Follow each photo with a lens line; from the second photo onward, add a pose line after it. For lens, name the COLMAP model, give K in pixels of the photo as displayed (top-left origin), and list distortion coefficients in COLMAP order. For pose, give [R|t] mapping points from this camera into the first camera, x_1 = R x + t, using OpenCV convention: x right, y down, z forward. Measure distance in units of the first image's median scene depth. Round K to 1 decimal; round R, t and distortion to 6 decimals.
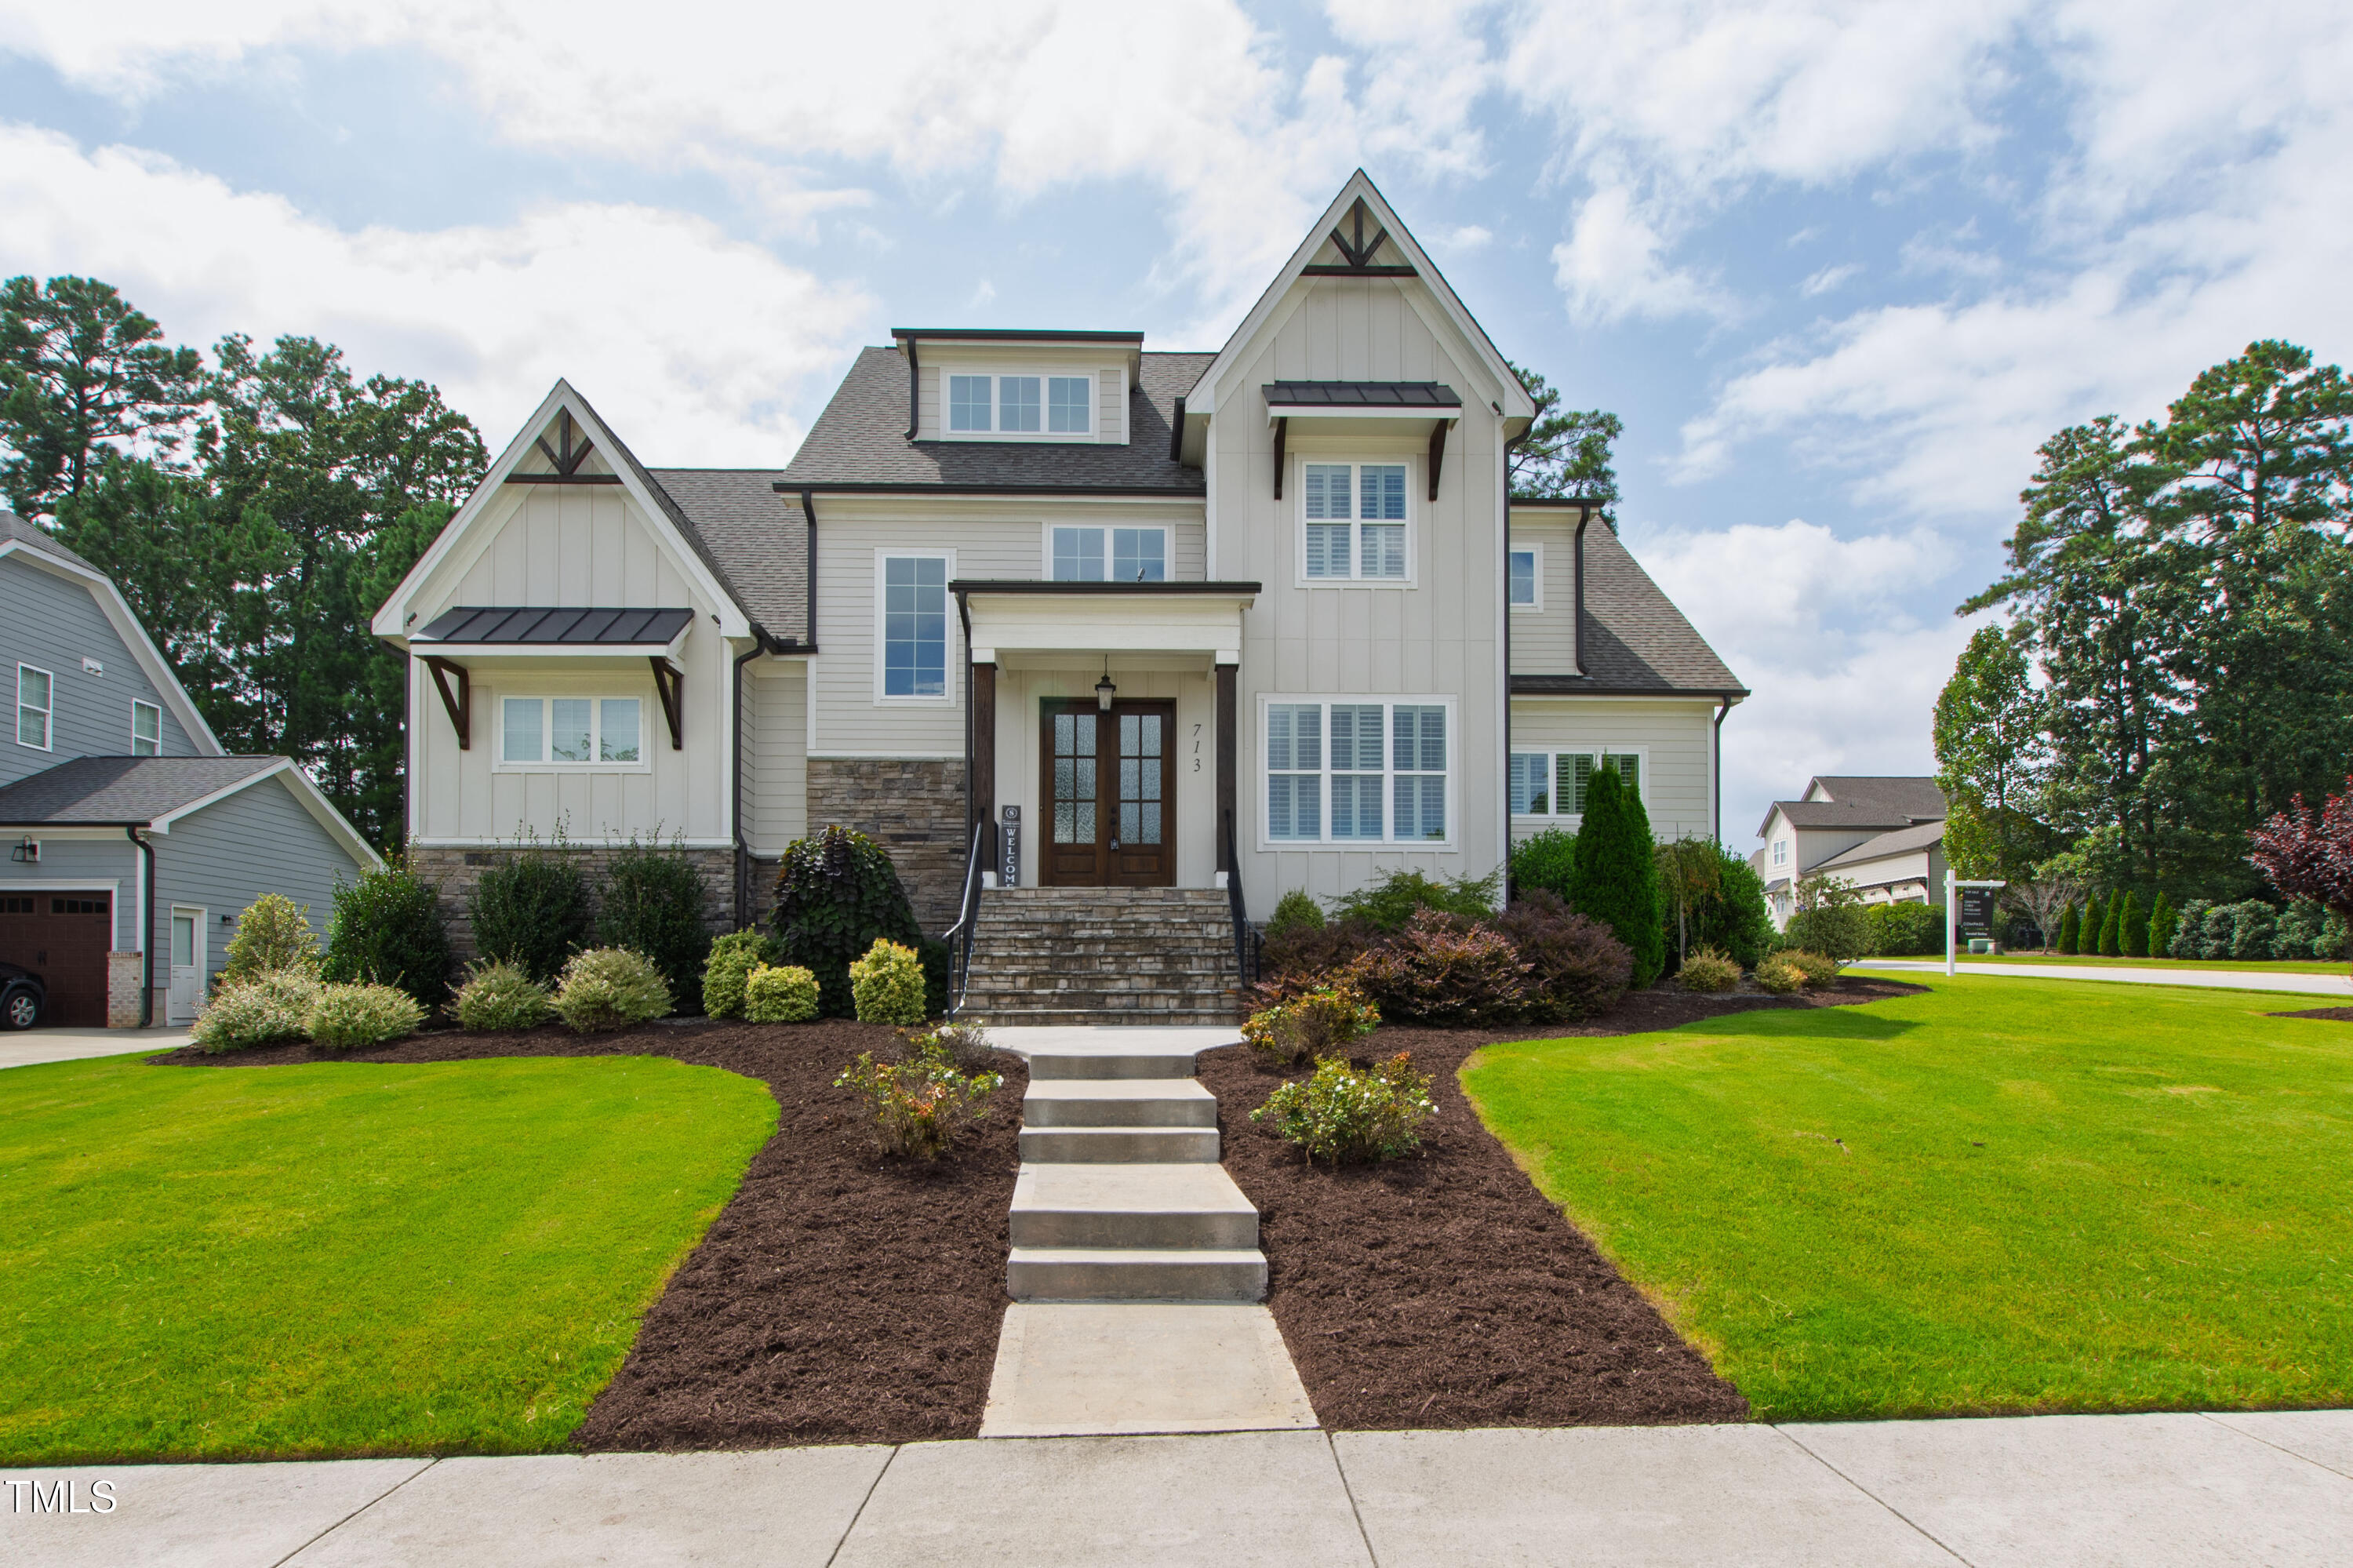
lens RADIAL K [[1180.2, 0, 1177.2], [0, 1180.2, 872.6], [0, 0, 1]] dist [0.000478, -0.000352]
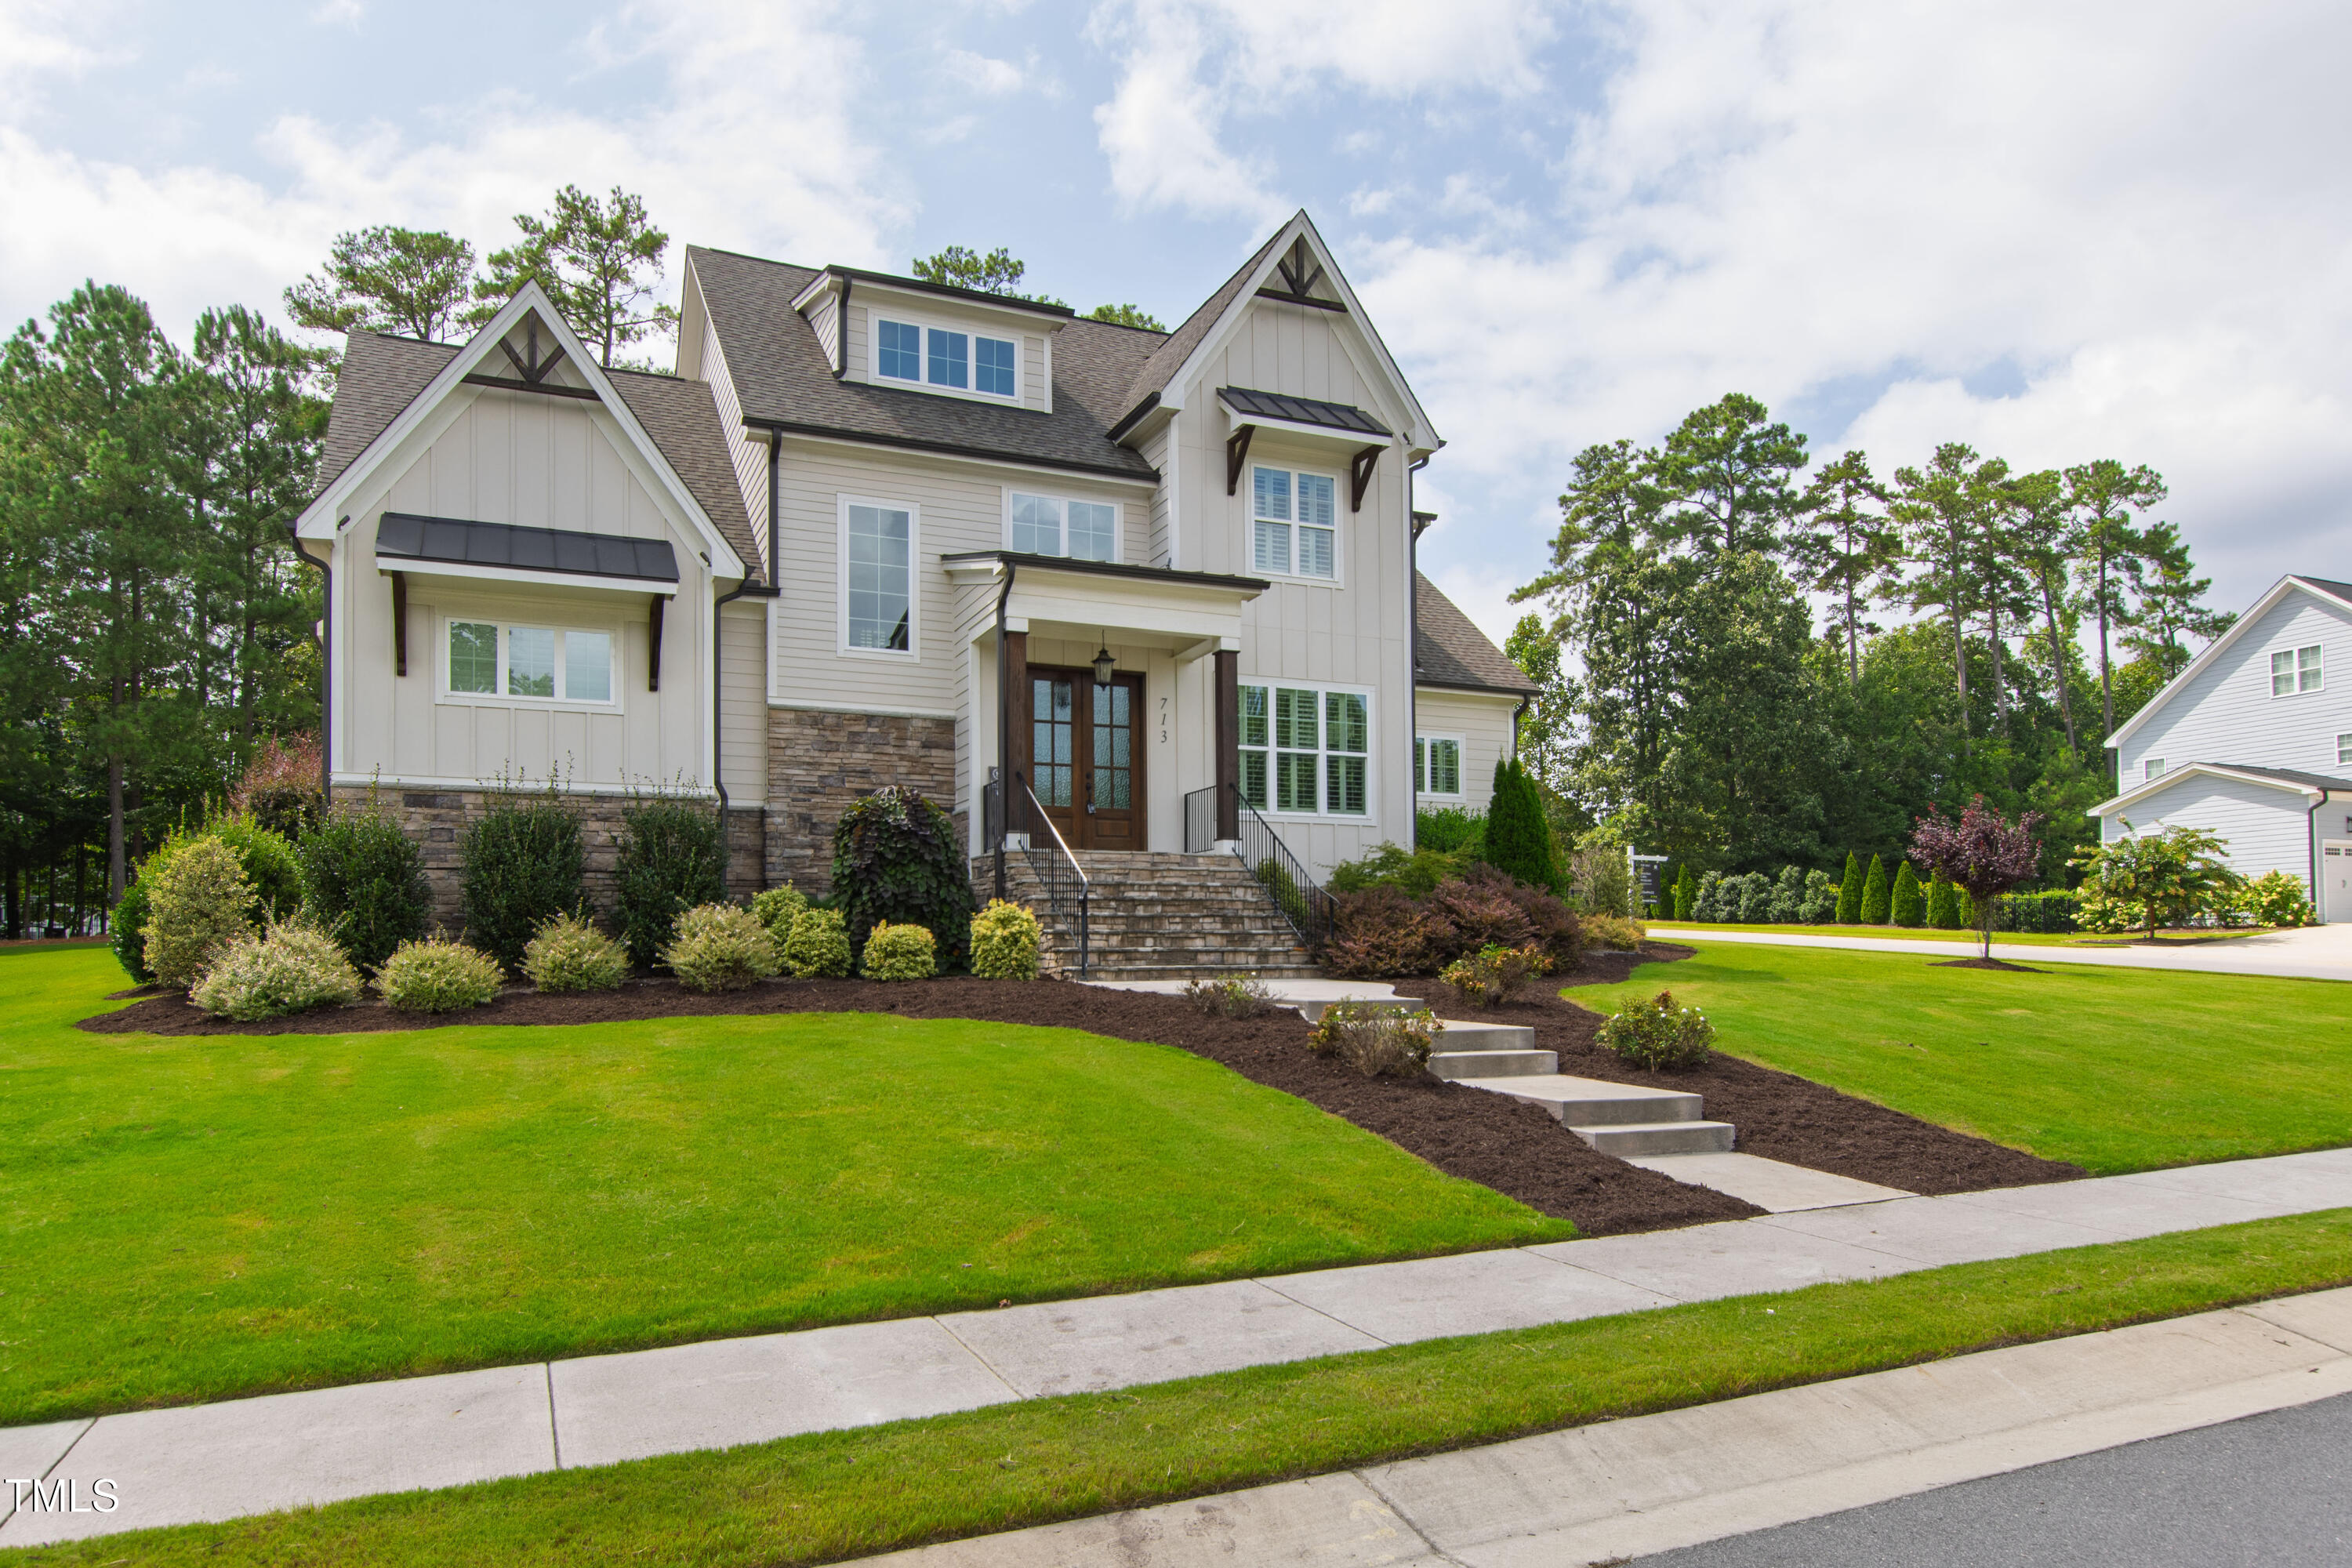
lens RADIAL K [[1292.6, 0, 1176.0], [0, 1292.6, 784.0], [0, 0, 1]] dist [-0.000814, 0.000152]
pose [[0.938745, 0.042007, 0.342042, -0.313705], [-0.031878, 0.998872, -0.035183, -0.006337], [-0.343134, 0.022124, 0.939026, -0.083190]]
